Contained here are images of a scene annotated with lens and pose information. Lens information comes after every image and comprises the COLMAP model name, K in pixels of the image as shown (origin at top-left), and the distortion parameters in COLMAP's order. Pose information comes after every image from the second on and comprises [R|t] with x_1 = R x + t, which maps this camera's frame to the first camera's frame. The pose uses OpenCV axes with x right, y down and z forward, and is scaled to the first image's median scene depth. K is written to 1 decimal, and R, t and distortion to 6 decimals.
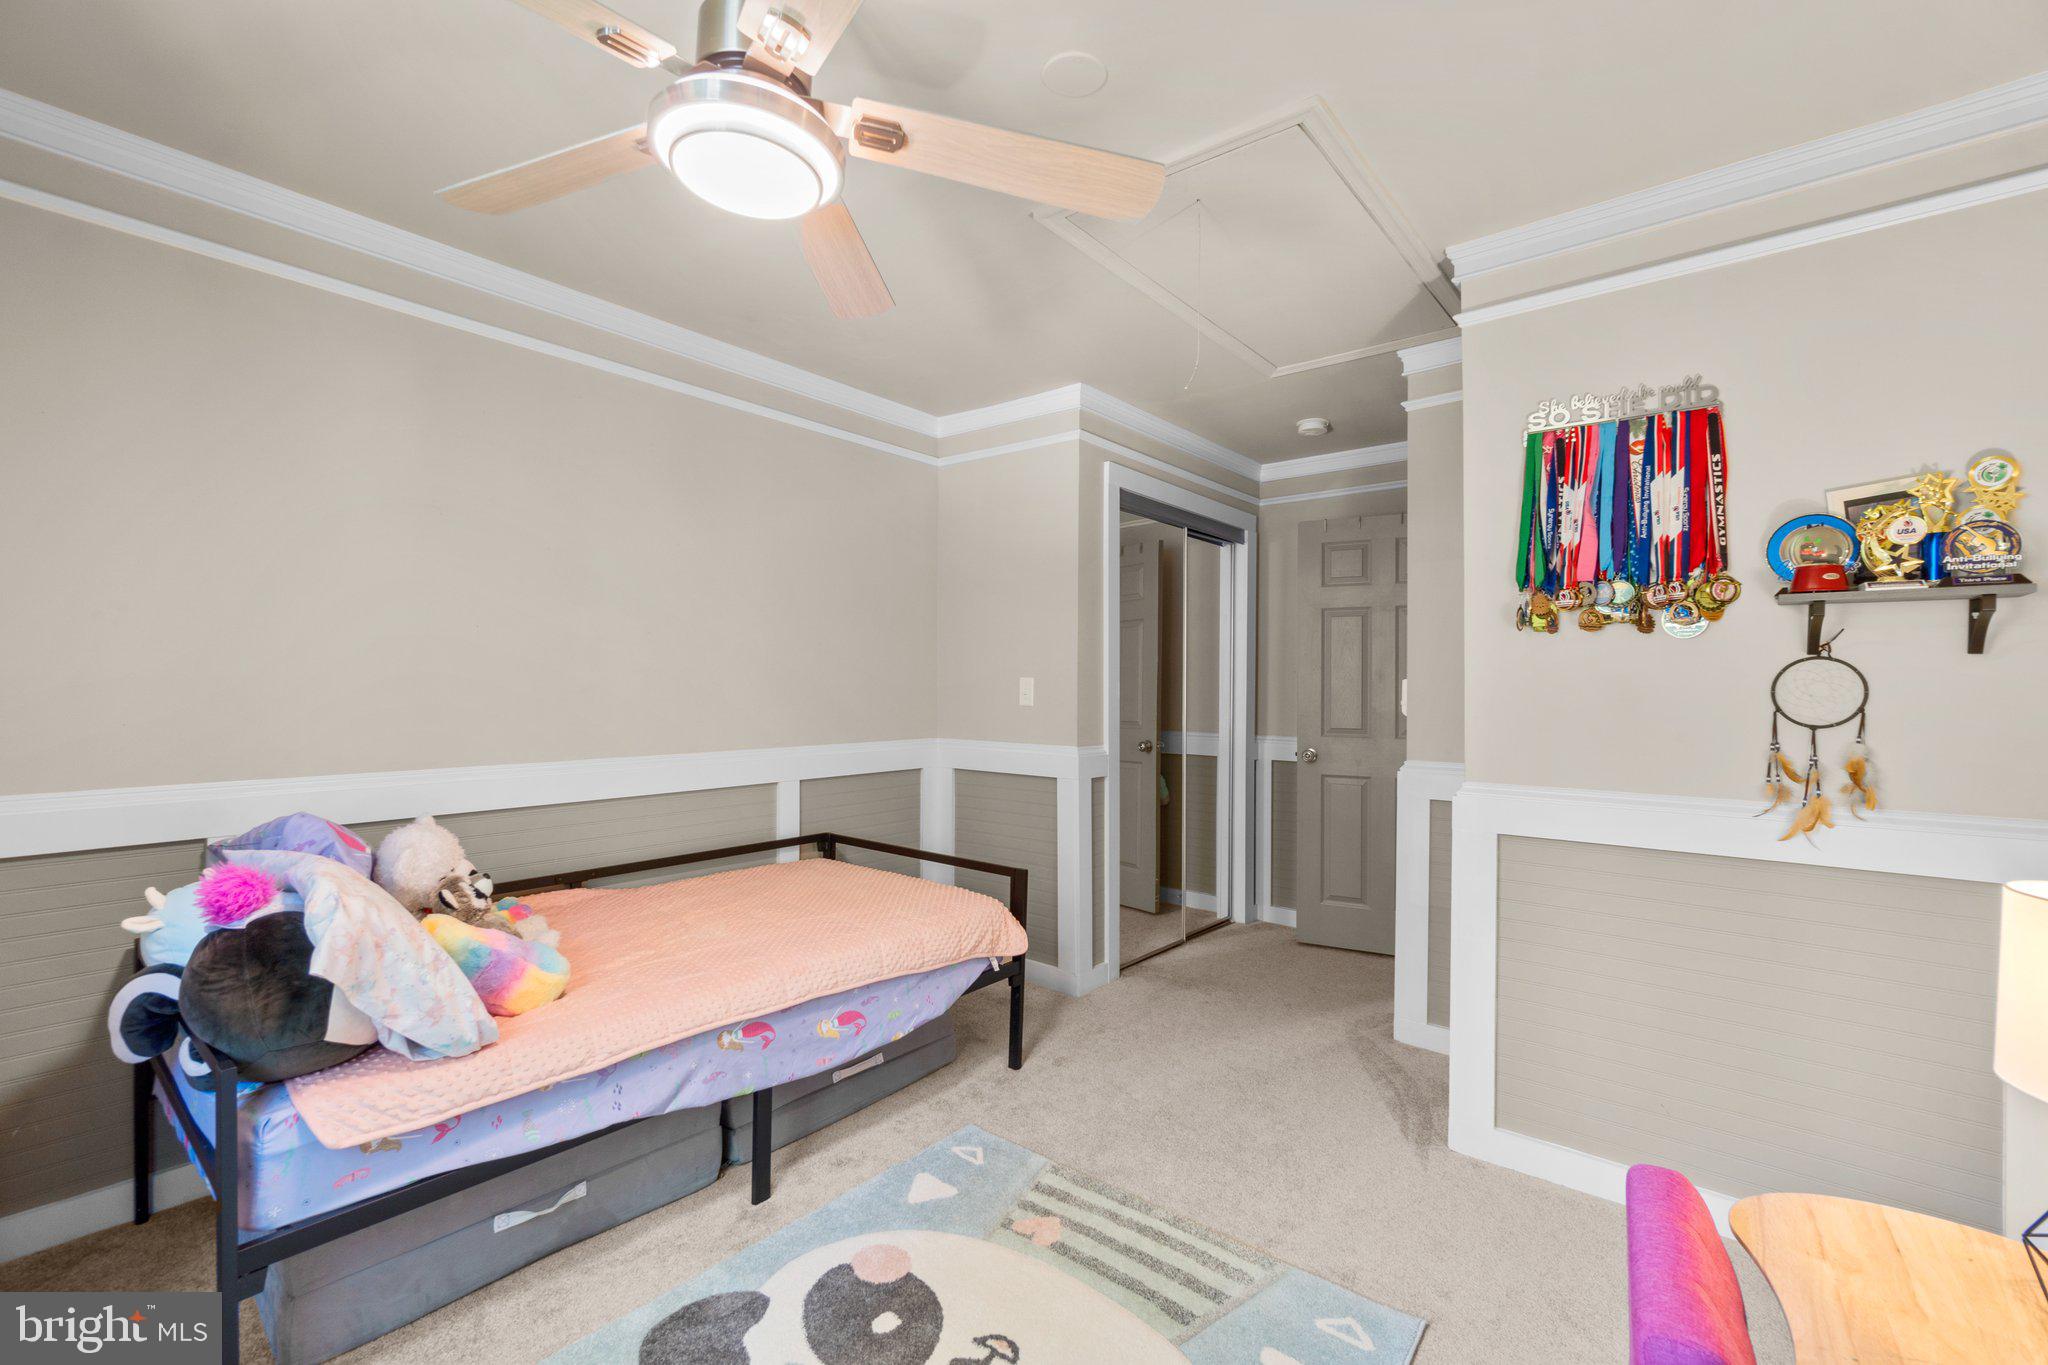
lens RADIAL K [[868.2, 0, 1008.9], [0, 868.2, 683.2], [0, 0, 1]] dist [-0.001501, -0.000347]
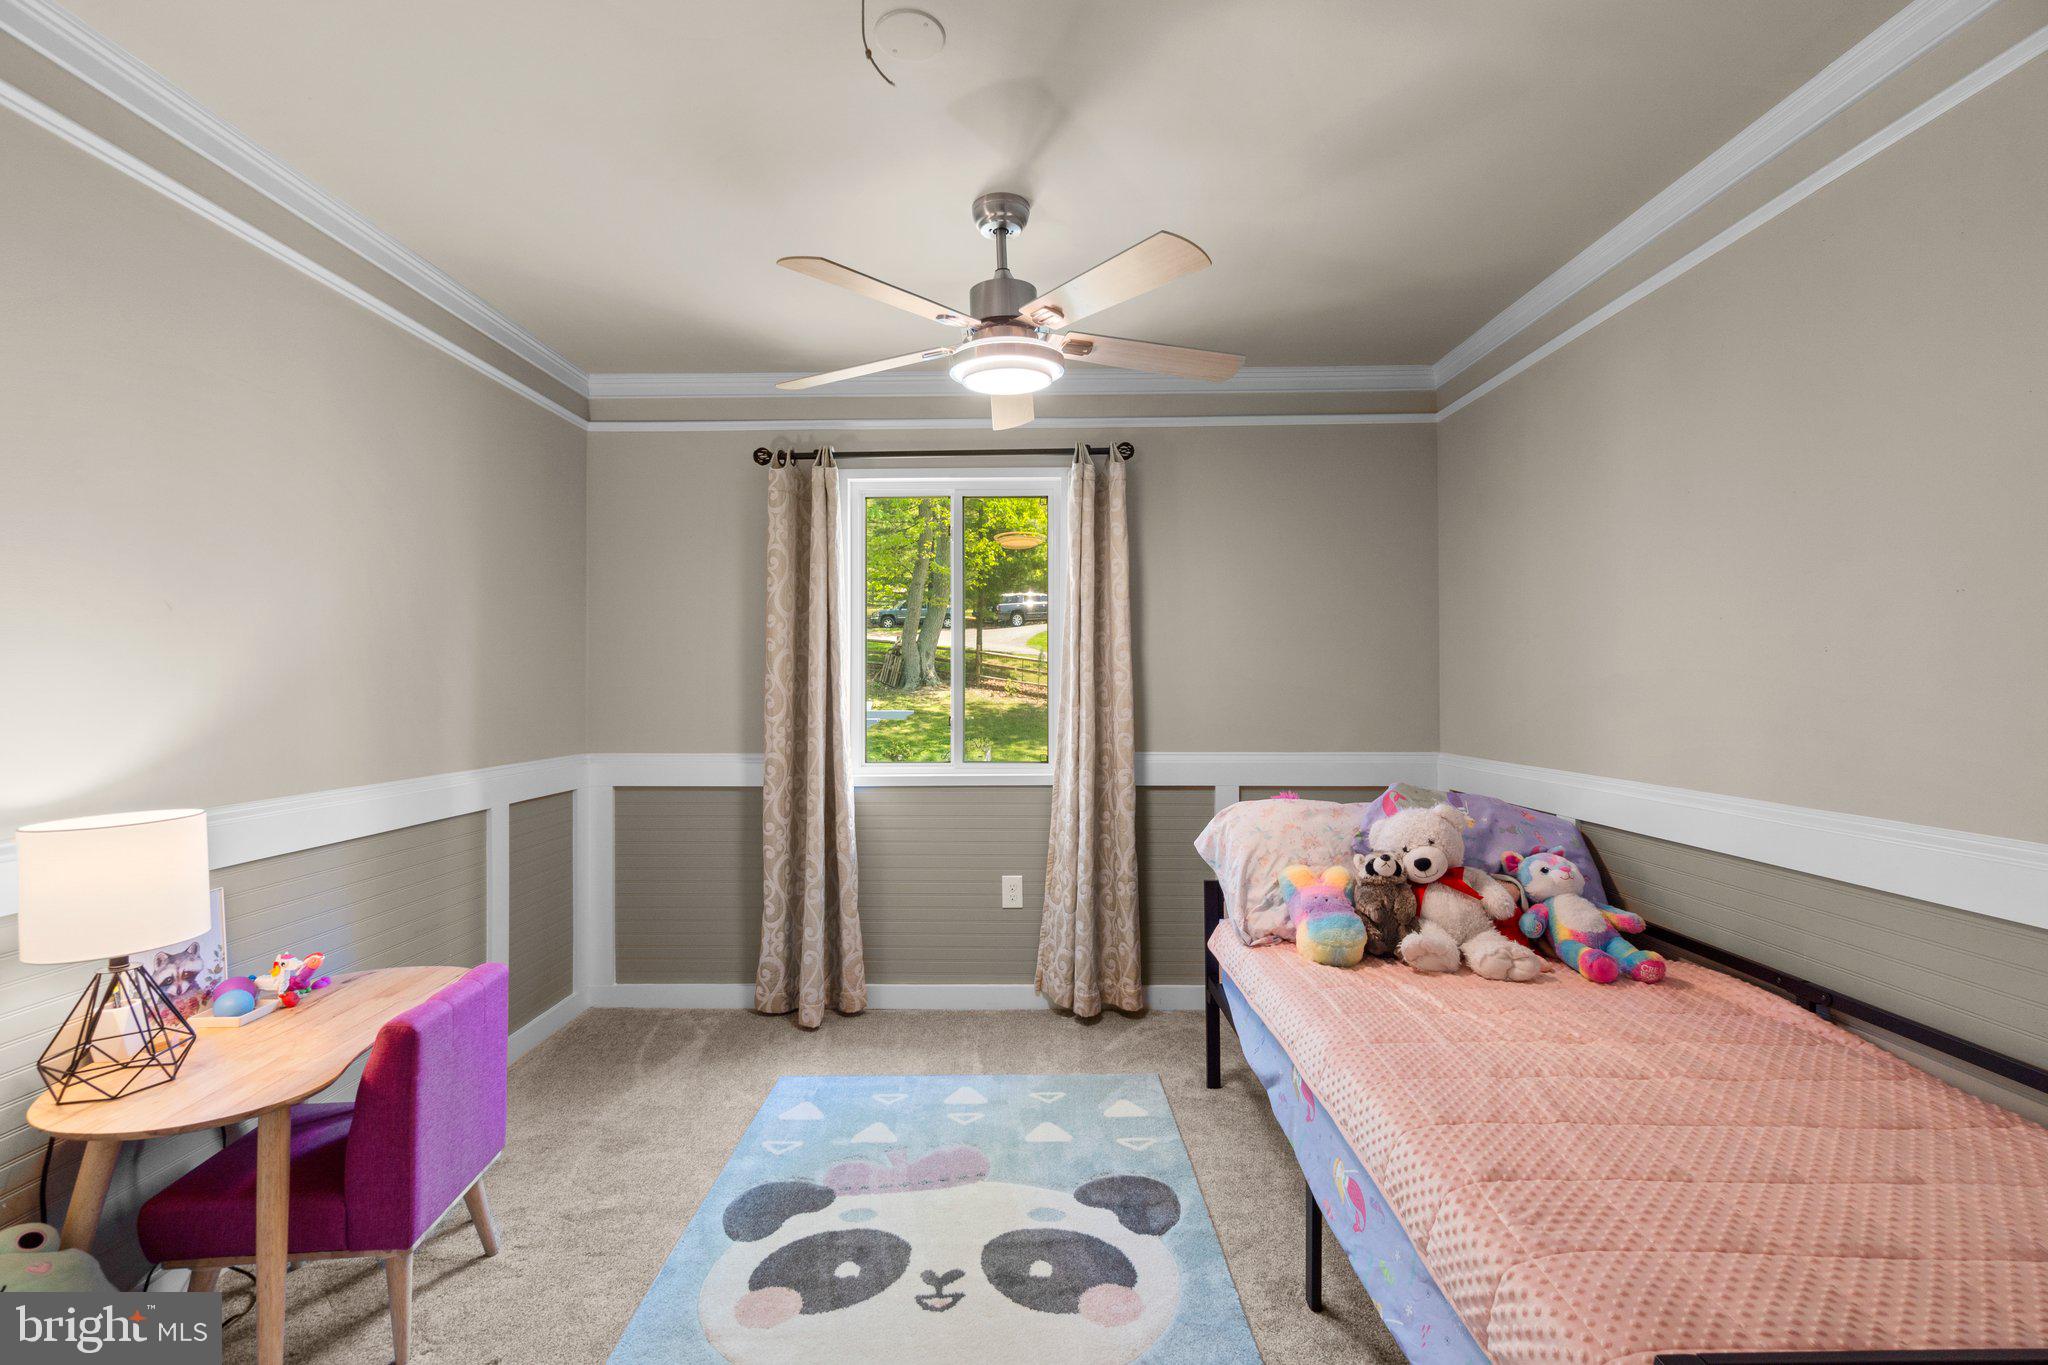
lens RADIAL K [[868.2, 0, 1008.9], [0, 868.2, 683.2], [0, 0, 1]] dist [-0.001501, -0.000347]
pose [[-0.782726, -0.005041, -0.622347, 0.461924], [0.003540, 0.999915, -0.012552, 0.013335], [0.622357, -0.012028, -0.782641, 1.482778]]
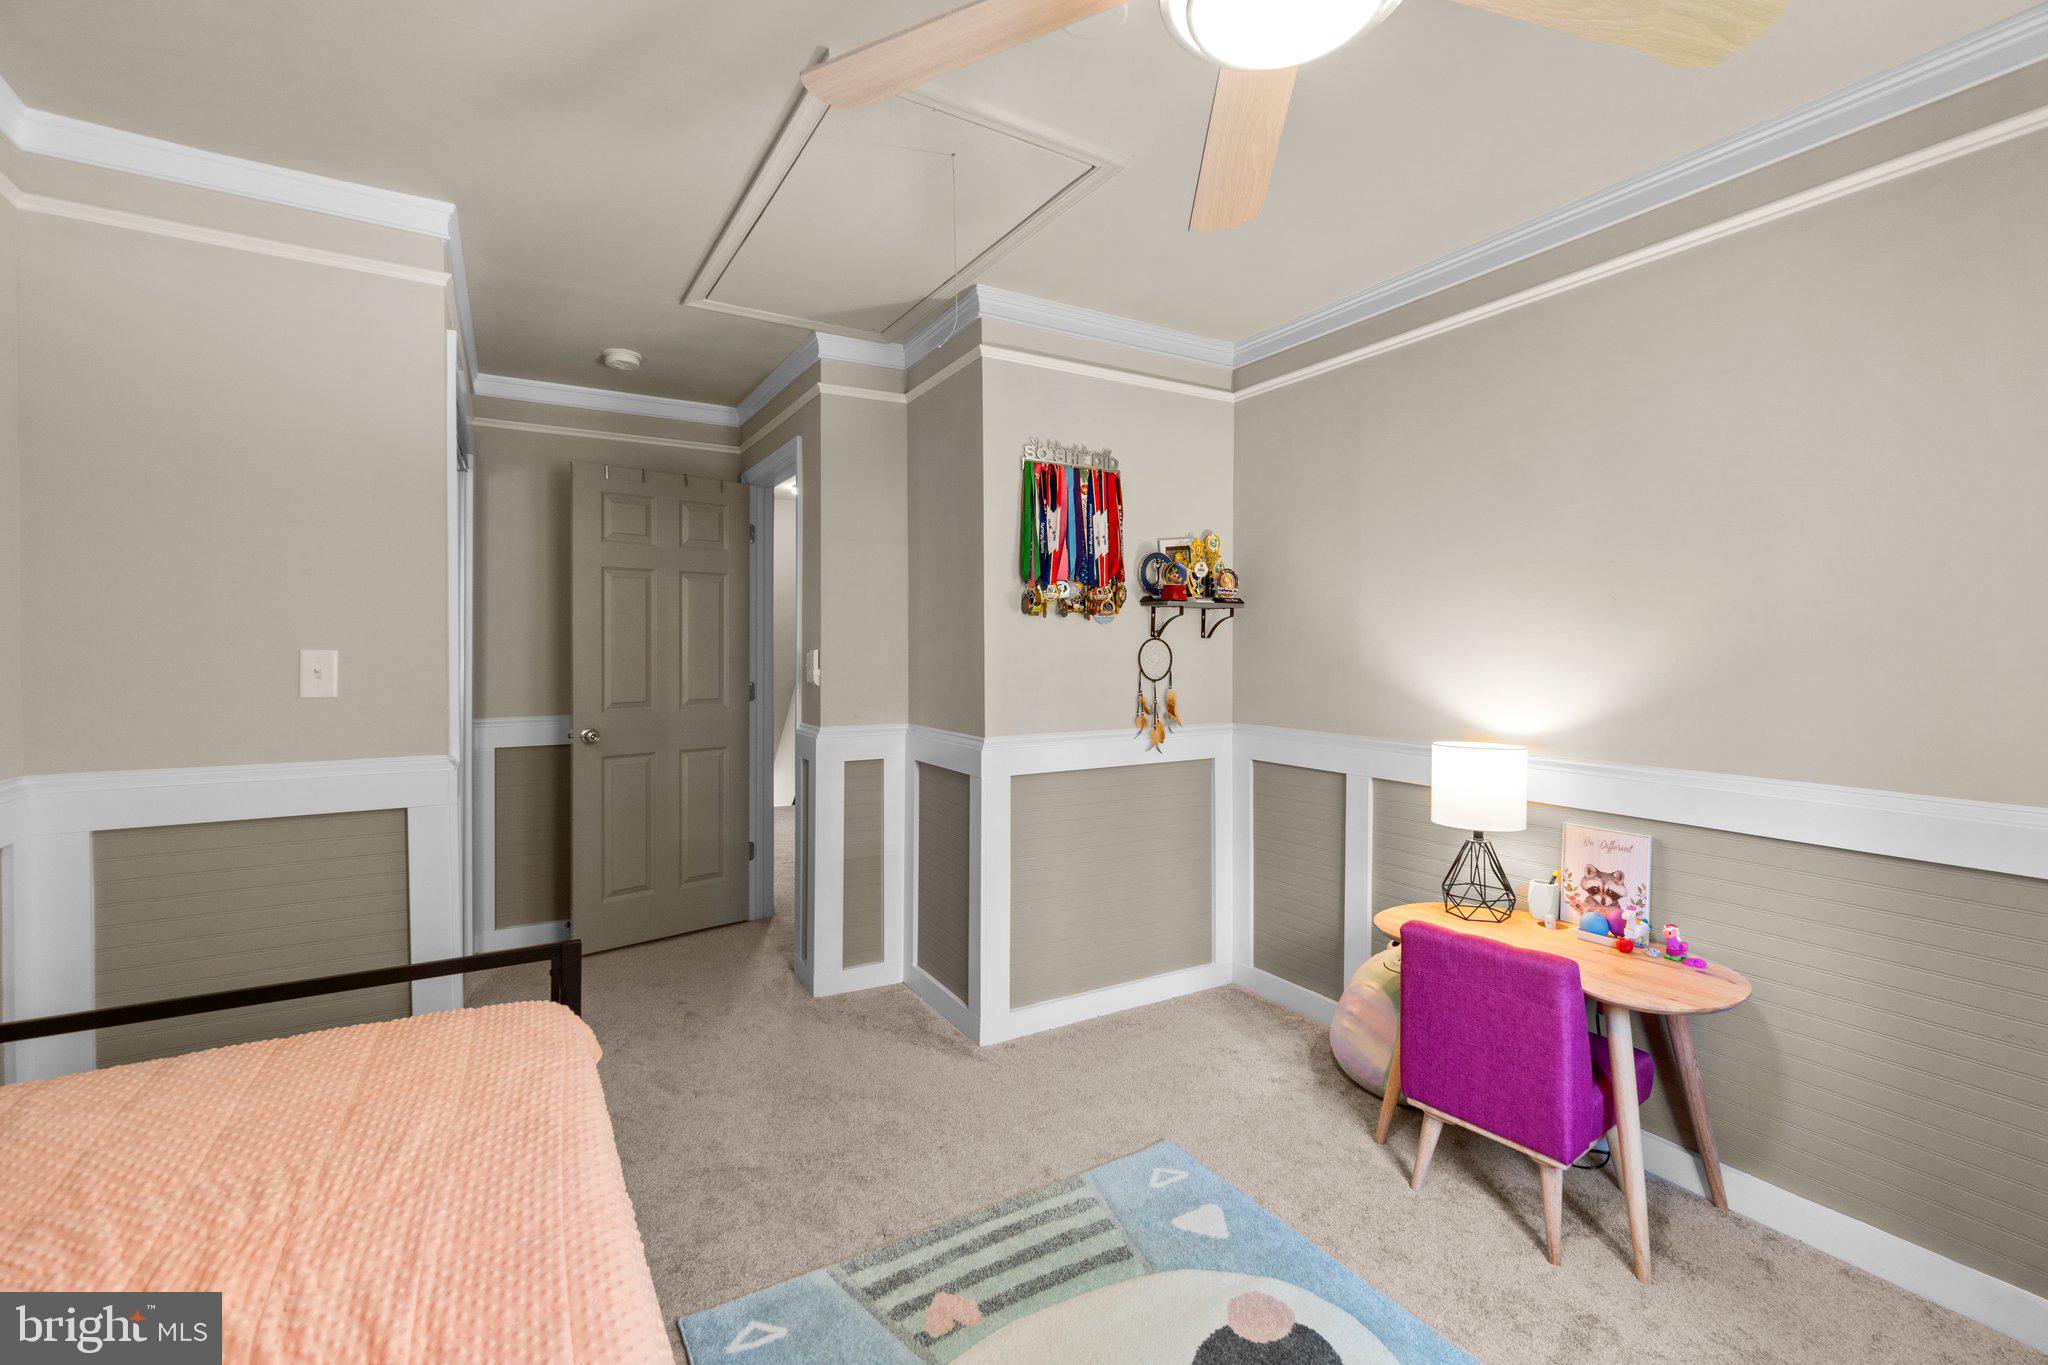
lens RADIAL K [[898.3, 0, 1024.7], [0, 898.3, 652.5], [0, 0, 1]] dist [-0.000082, 0.000037]
pose [[0.331695, -0.010909, 0.943323, -0.722707], [-0.000644, 0.999930, 0.011790, -0.021496], [-0.943386, -0.004518, 0.331665, 0.616984]]
